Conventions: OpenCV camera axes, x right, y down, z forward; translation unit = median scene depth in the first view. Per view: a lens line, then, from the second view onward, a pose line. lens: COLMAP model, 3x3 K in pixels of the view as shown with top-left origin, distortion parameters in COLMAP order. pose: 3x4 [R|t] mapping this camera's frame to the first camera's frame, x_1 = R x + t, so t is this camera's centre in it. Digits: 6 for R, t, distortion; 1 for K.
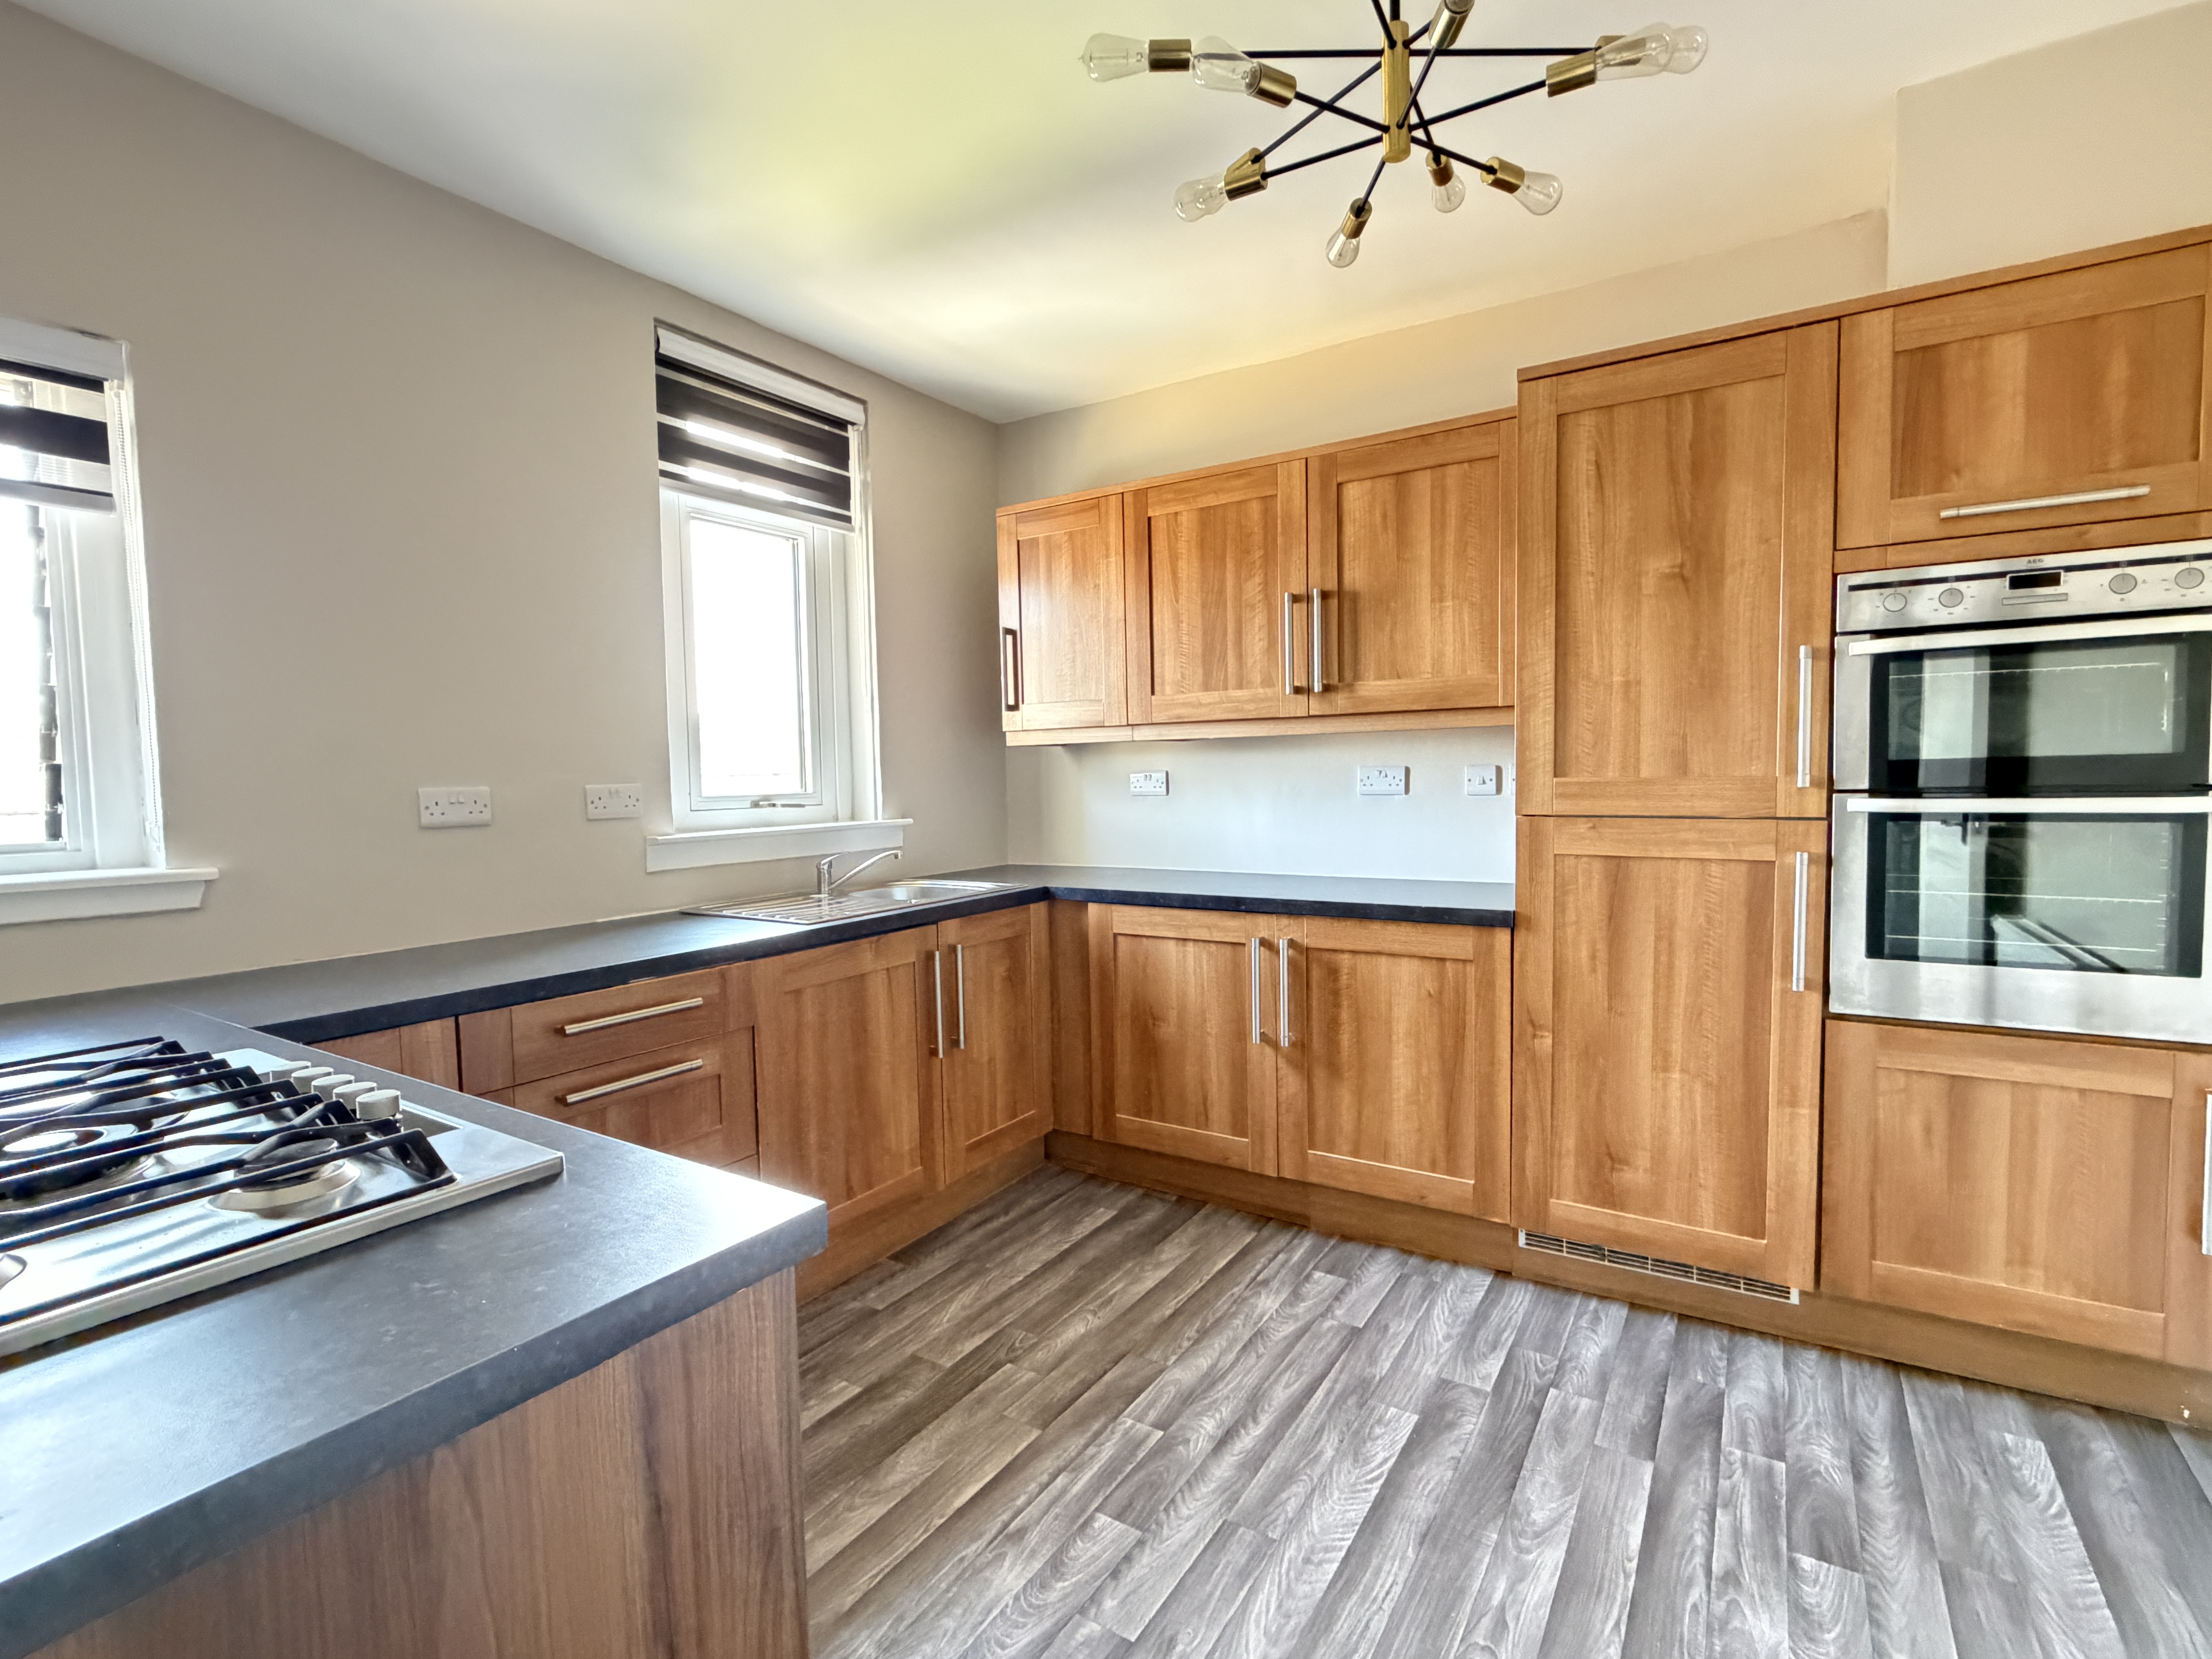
lens RADIAL K [[1043.1, 0, 1106.0], [0, 1043.1, 829.5], [0, 0, 1]] dist [-0.002730, -0.000618]
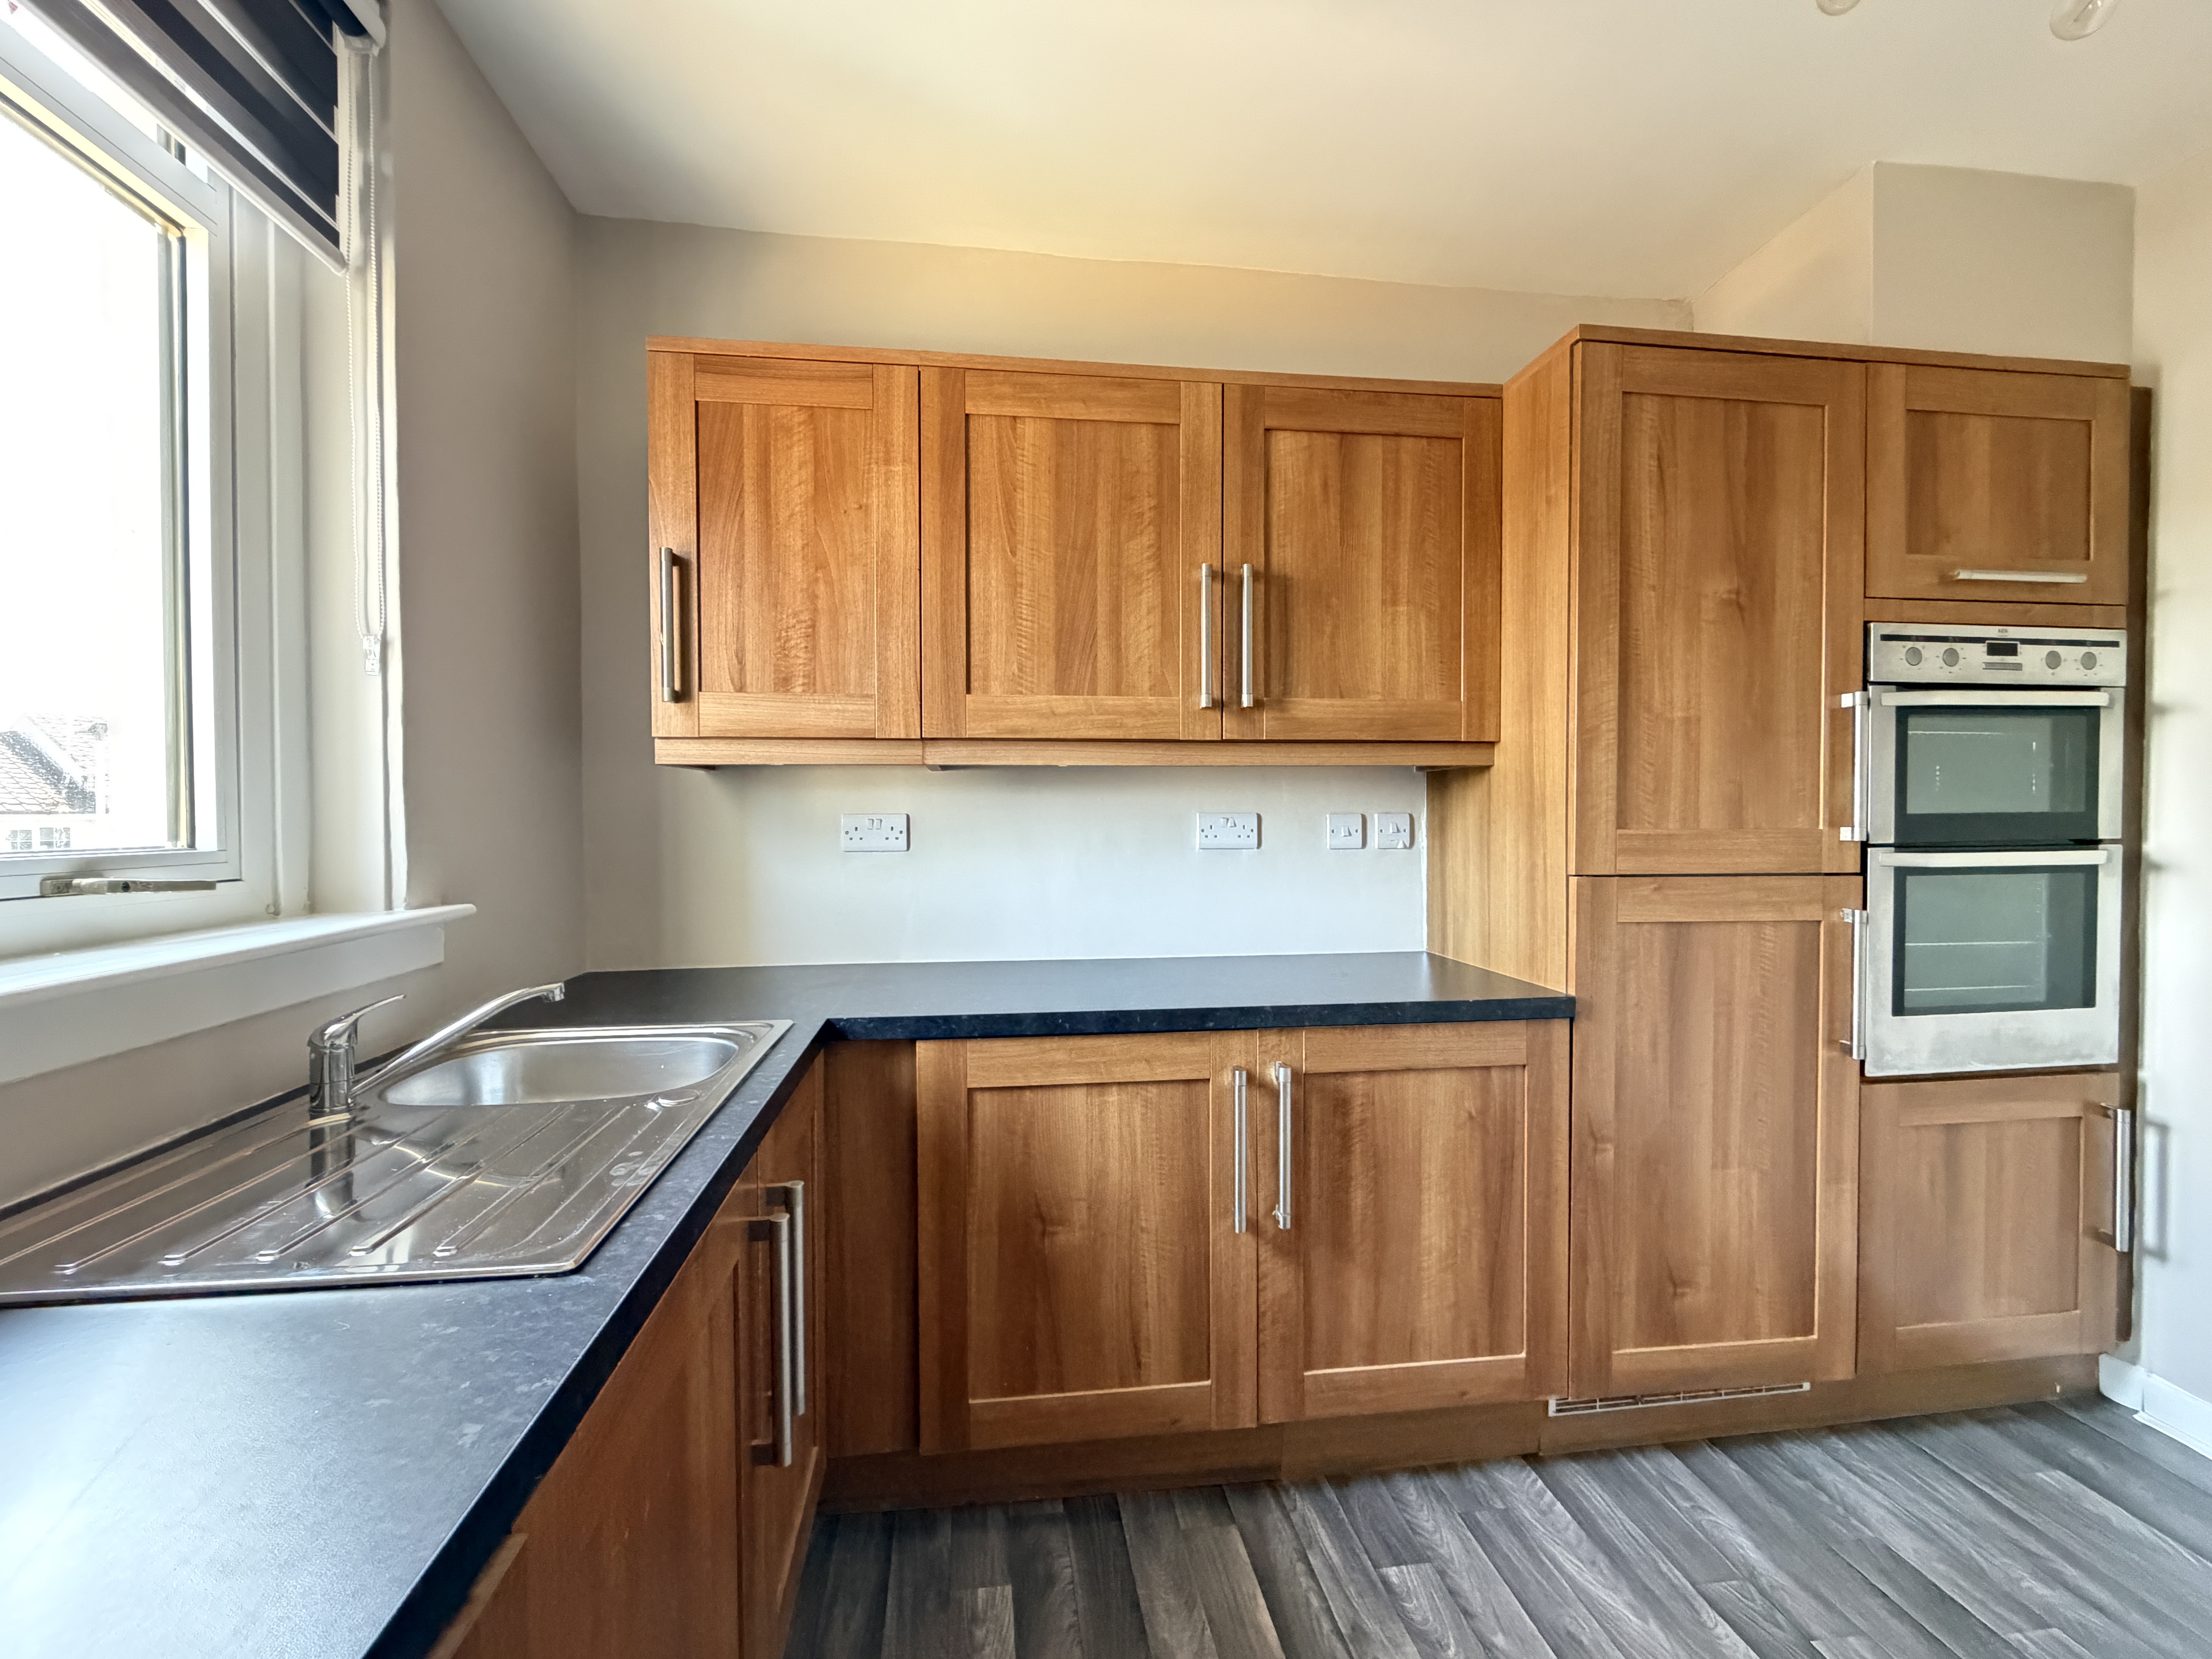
lens RADIAL K [[967.2, 0, 1106.0], [0, 967.2, 829.5], [0, 0, 1]] dist [-0.000279, 0.000158]
pose [[0.762051, 0.006659, 0.647482, -0.324648], [0.024098, 0.998963, -0.038636, -0.026262], [-0.647068, 0.045046, 0.761100, 0.602524]]
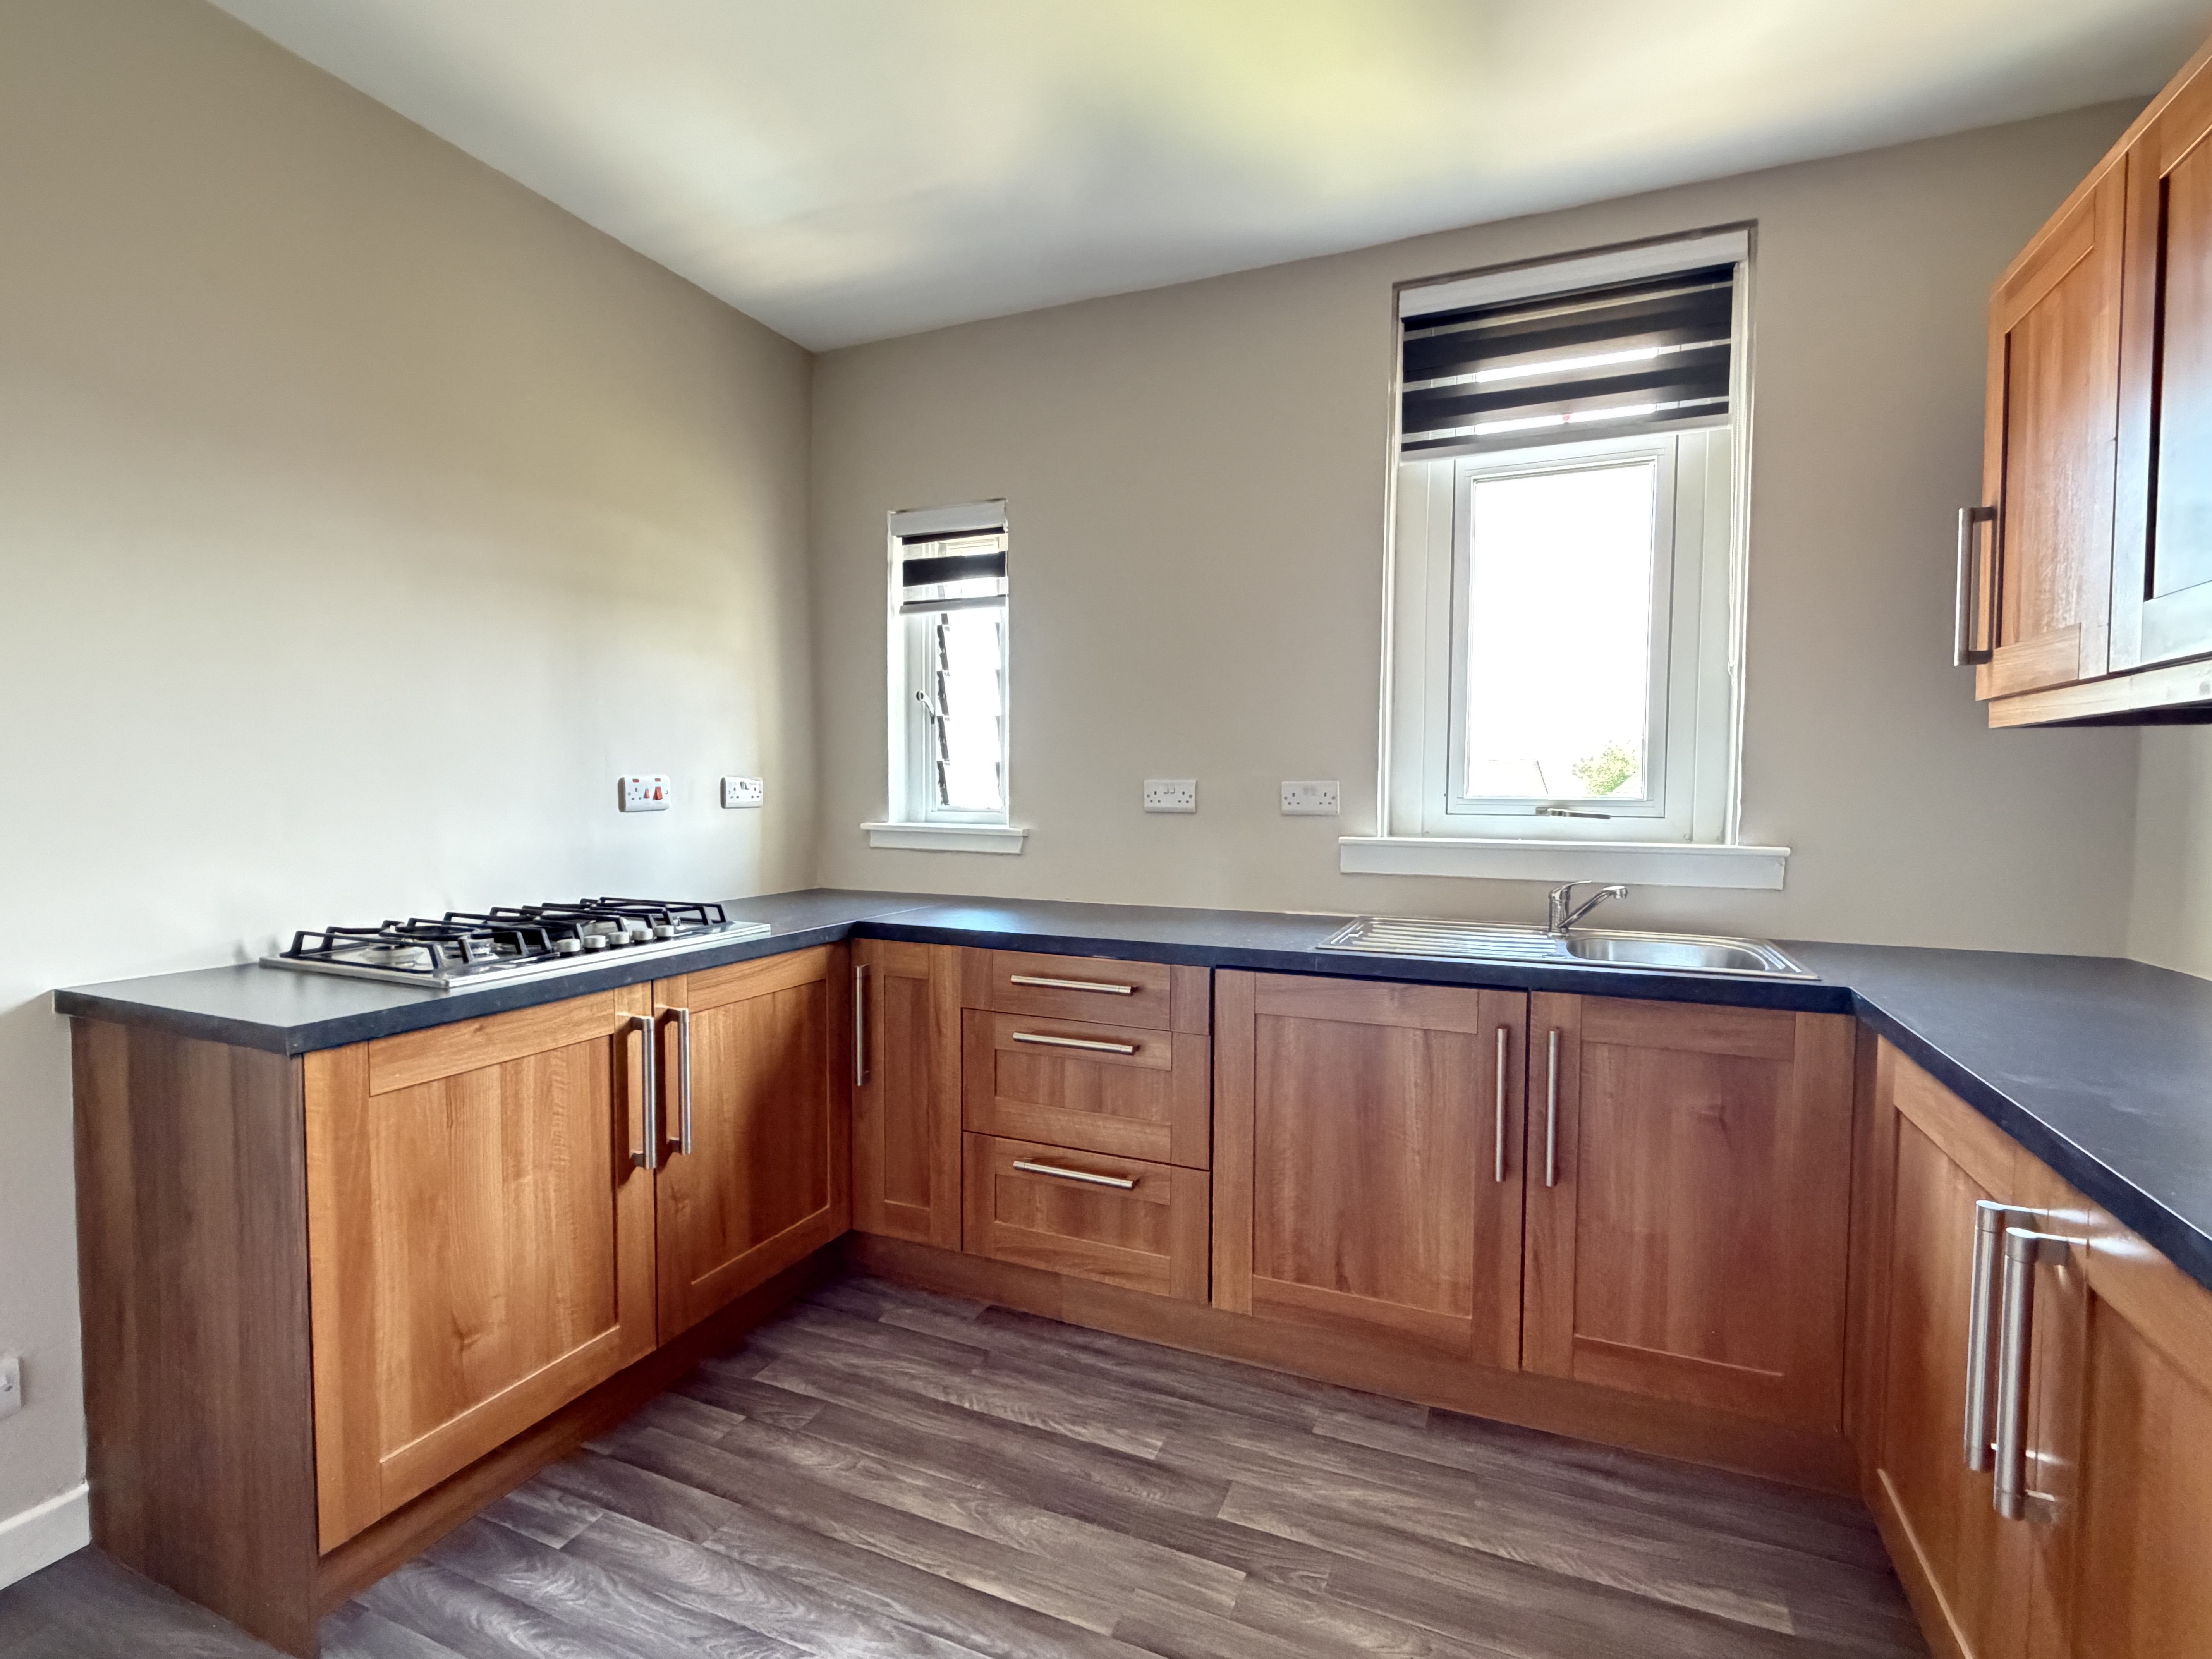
lens RADIAL K [[1043.1, 0, 1106.0], [0, 1043.1, 829.5], [0, 0, 1]] dist [-0.002730, -0.000618]
pose [[0.162448, 0.068312, -0.984350, 0.477839], [-0.061488, 0.996363, 0.058999, -0.042970], [0.984799, 0.050941, 0.166058, 0.616423]]
